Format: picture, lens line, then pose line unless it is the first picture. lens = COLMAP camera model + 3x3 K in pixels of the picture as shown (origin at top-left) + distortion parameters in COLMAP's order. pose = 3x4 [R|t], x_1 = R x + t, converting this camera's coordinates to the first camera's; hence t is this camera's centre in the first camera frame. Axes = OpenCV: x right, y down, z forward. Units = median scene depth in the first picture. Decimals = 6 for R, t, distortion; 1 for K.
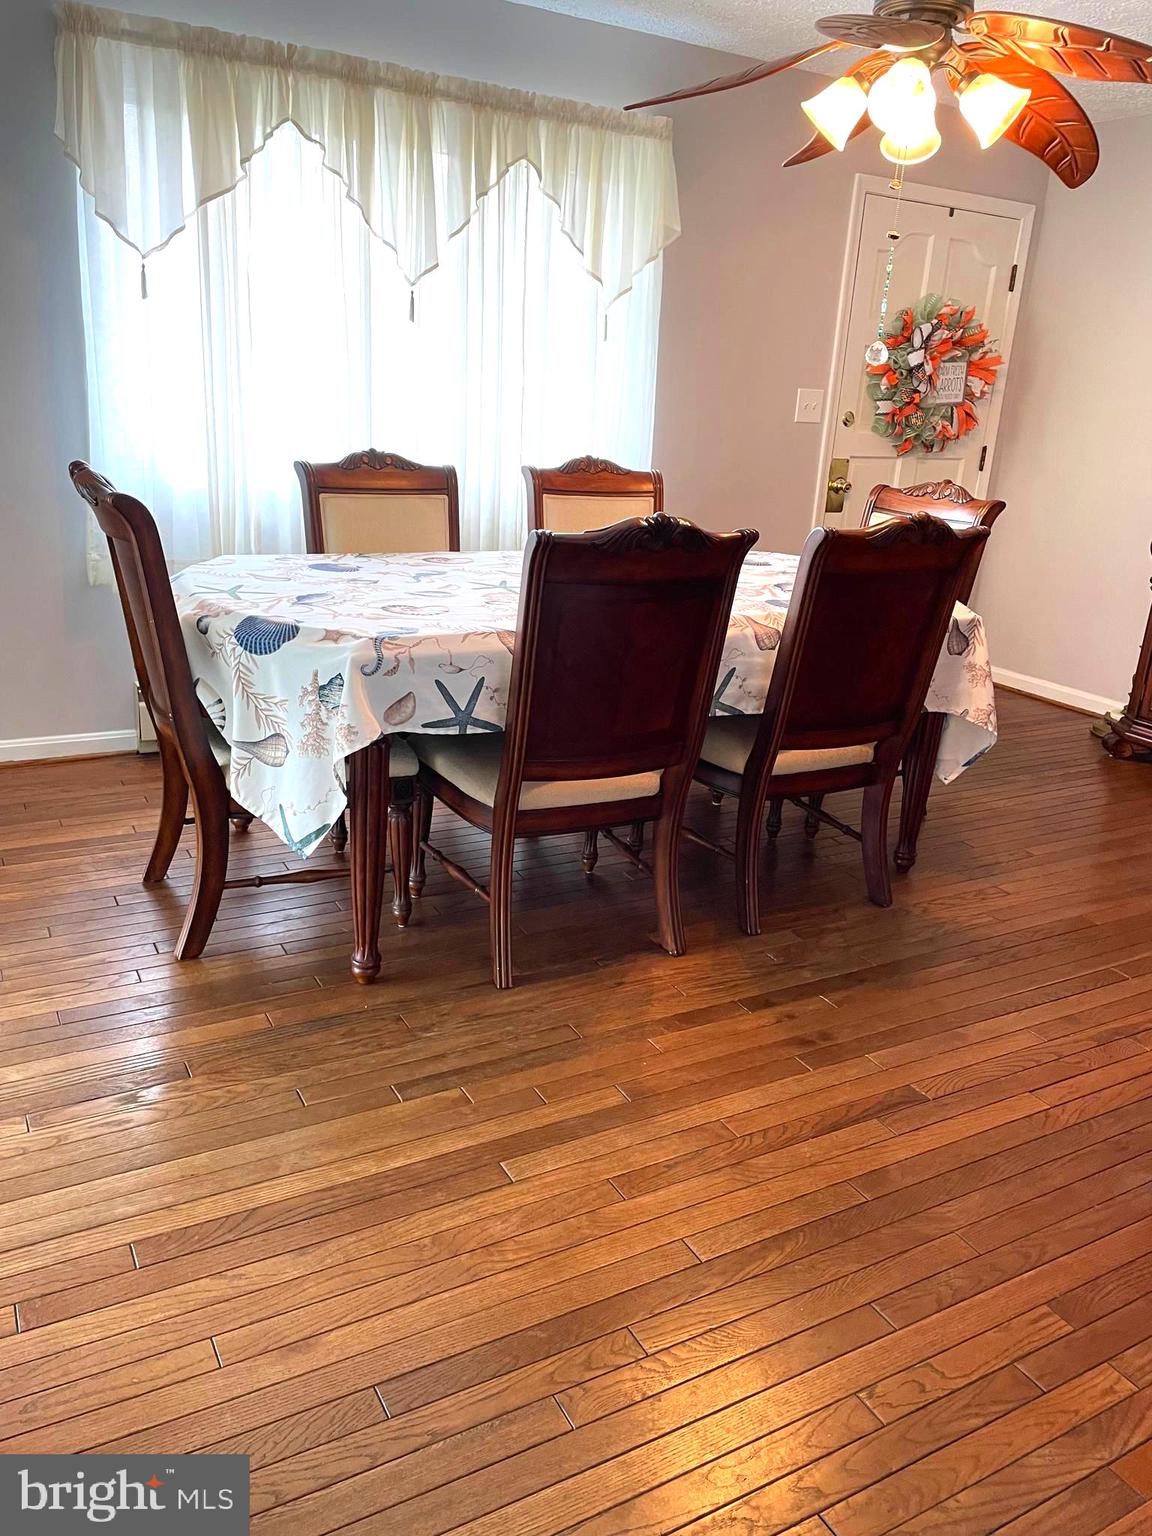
lens RADIAL K [[1150.1, 0, 575.4], [0, 1150.1, 758.6], [0, 0, 1]] dist [0.074114, -0.085732]
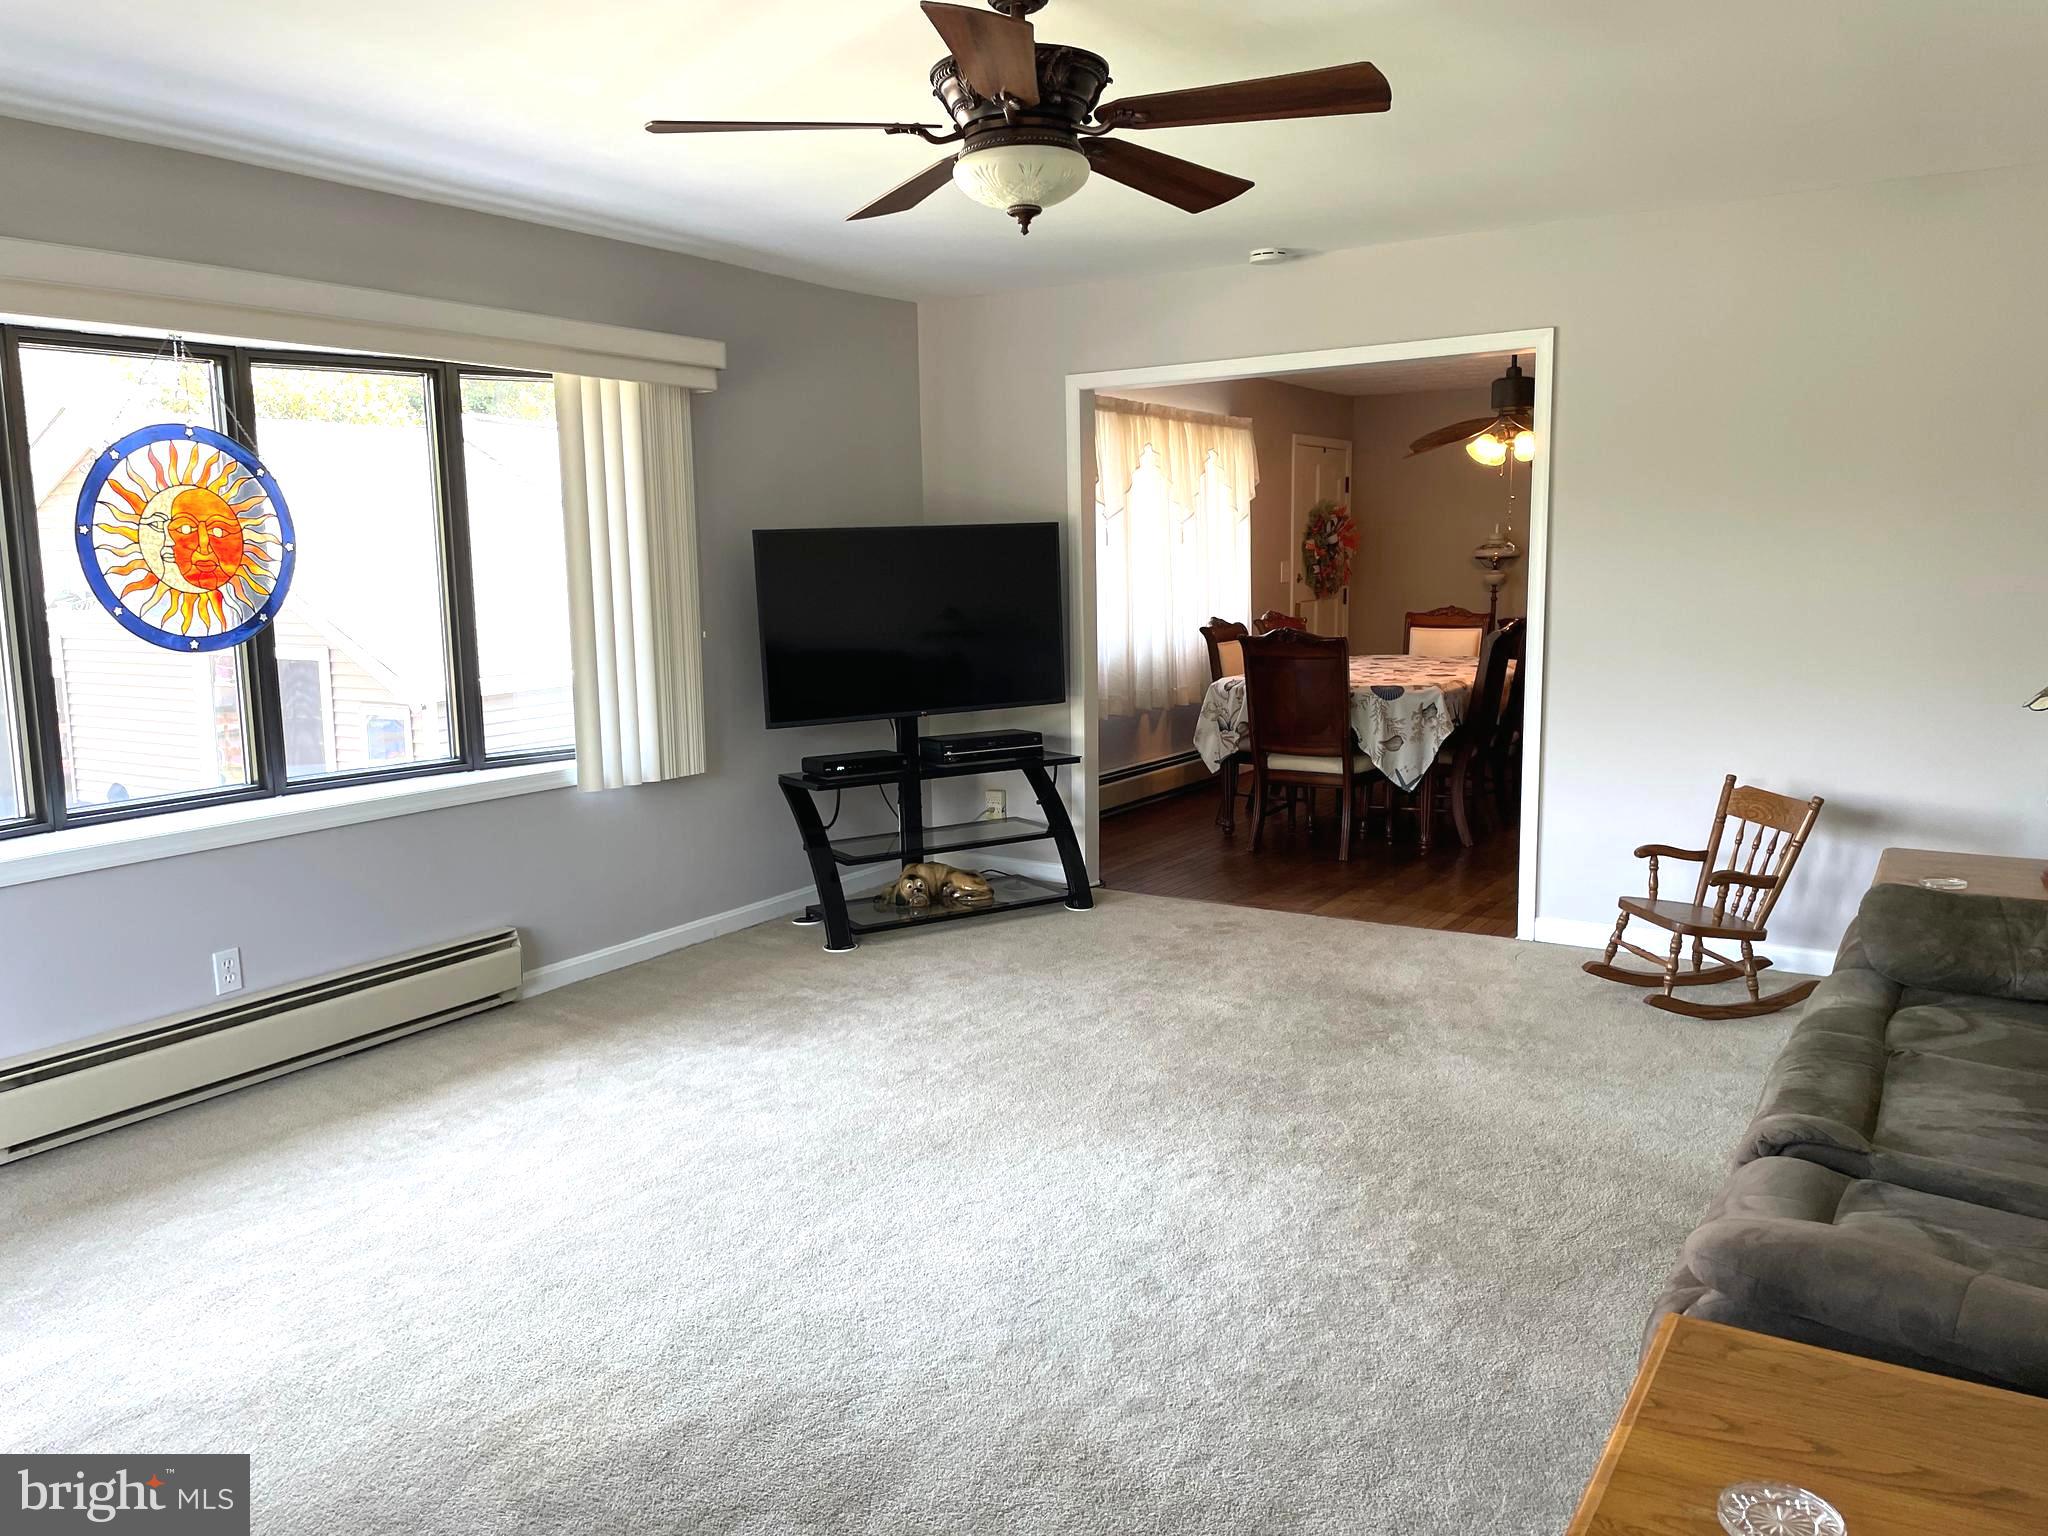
lens RADIAL K [[1533.5, 0, 1008.8], [0, 1533.5, 757.6], [0, 0, 1]] dist [0.074114, -0.085732]
pose [[0.884449, -0.135352, 0.446576, -2.155735], [0.207575, 0.971229, -0.116736, 0.200429], [-0.417927, 0.195945, 0.887098, -1.243878]]
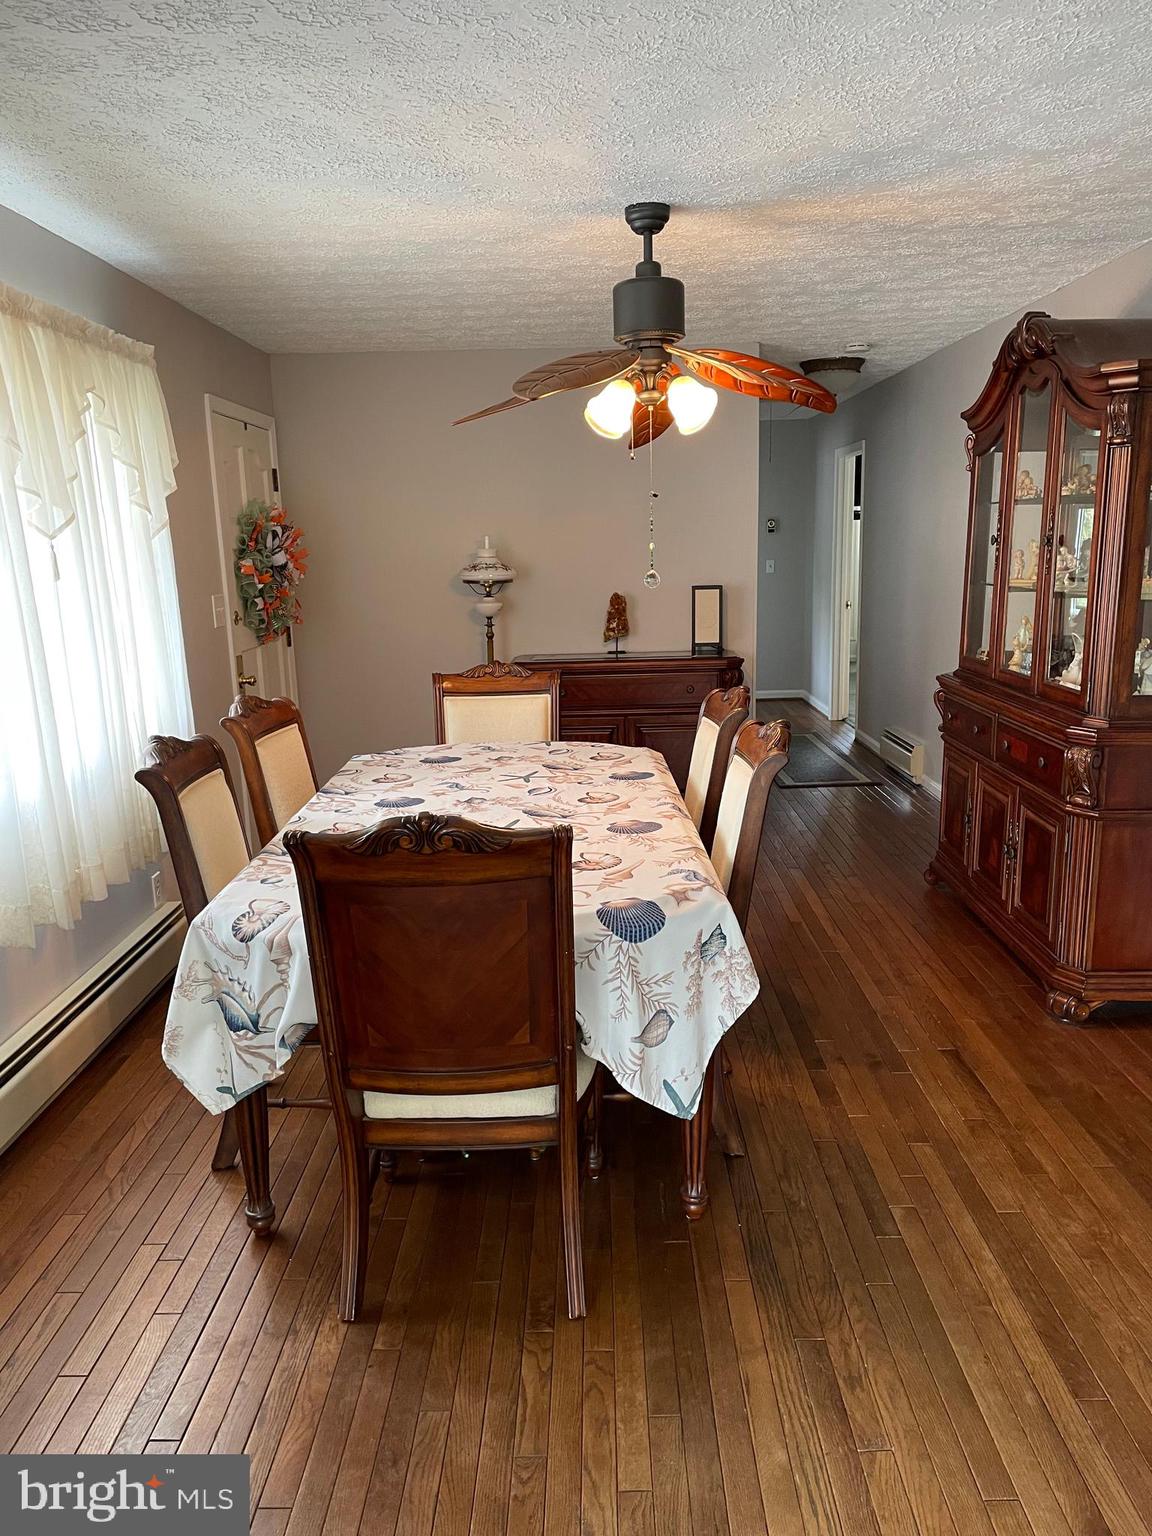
lens RADIAL K [[1150.1, 0, 582.0], [0, 1150.1, 782.7], [0, 0, 1]] dist [0.074114, -0.085732]
pose [[0.497919, -0.251607, 0.829922, -1.033461], [0.320918, 0.942510, 0.093203, -0.311166], [-0.805660, 0.219930, 0.550039, 0.444340]]
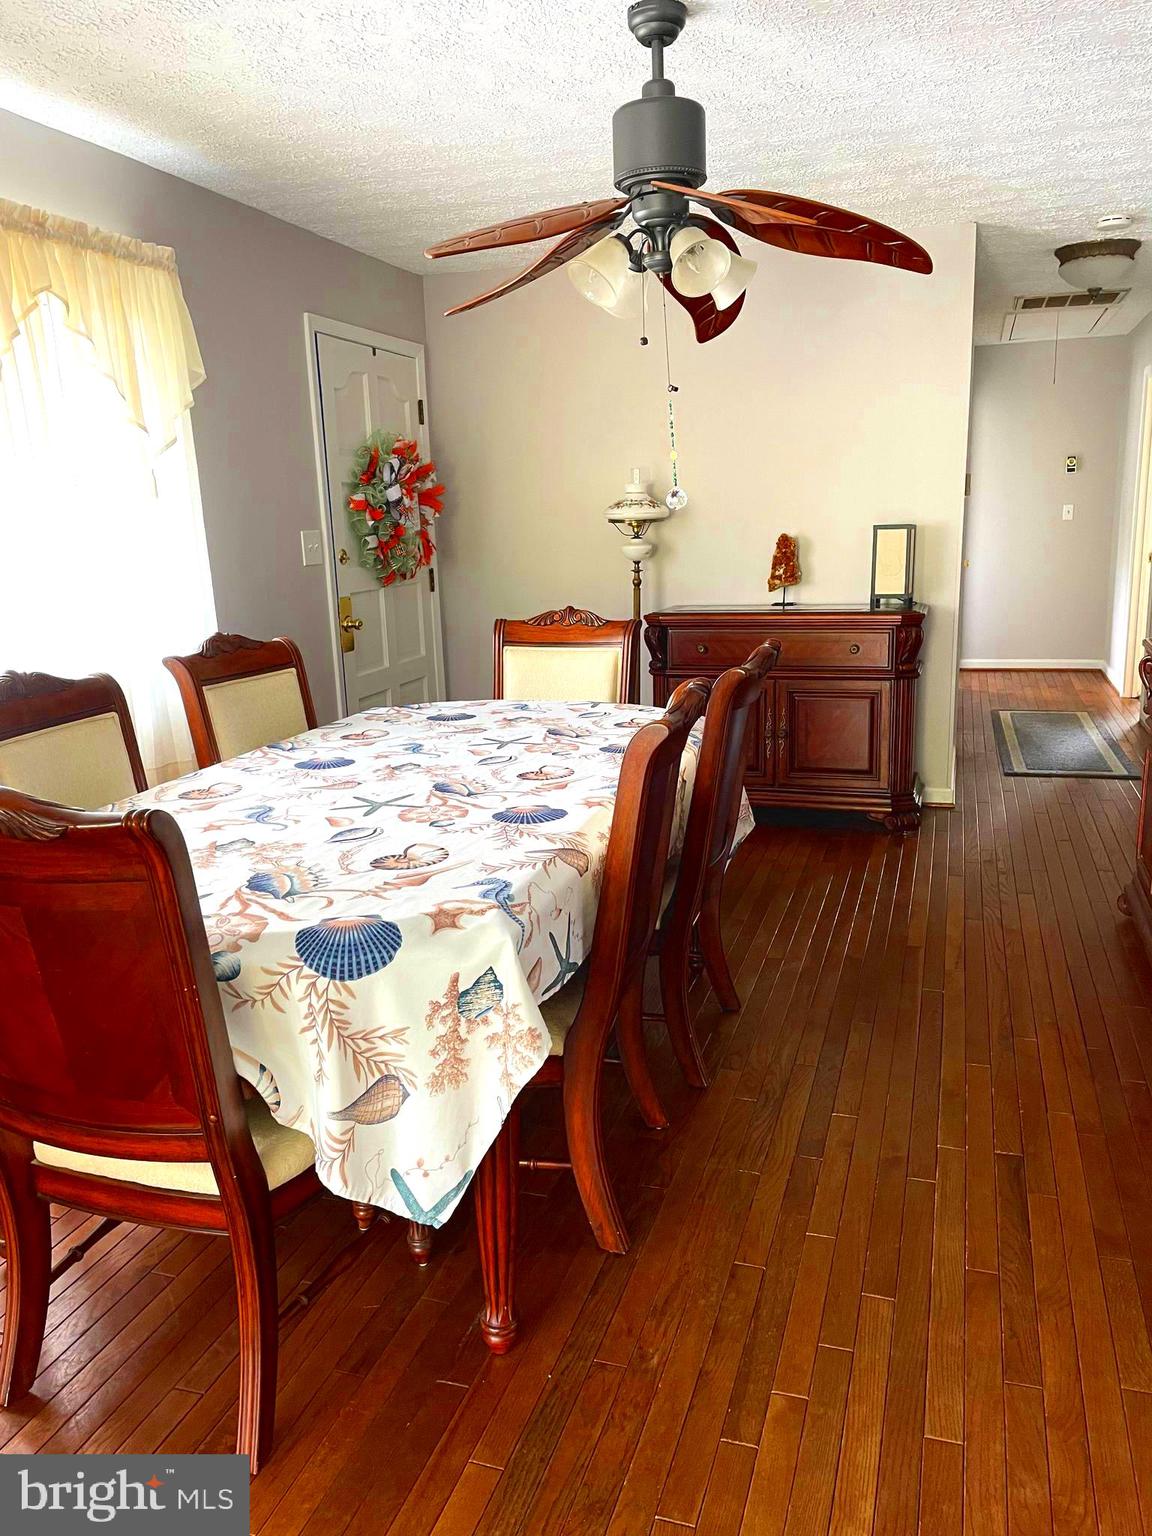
lens RADIAL K [[1150.1, 0, 591.1], [0, 1150.1, 768.8], [0, 0, 1]] dist [0.074114, -0.085732]
pose [[0.729309, -0.230003, 0.644366, -0.565710], [0.280942, 0.959412, 0.024479, -0.180704], [-0.623843, 0.163176, 0.764326, 0.330818]]
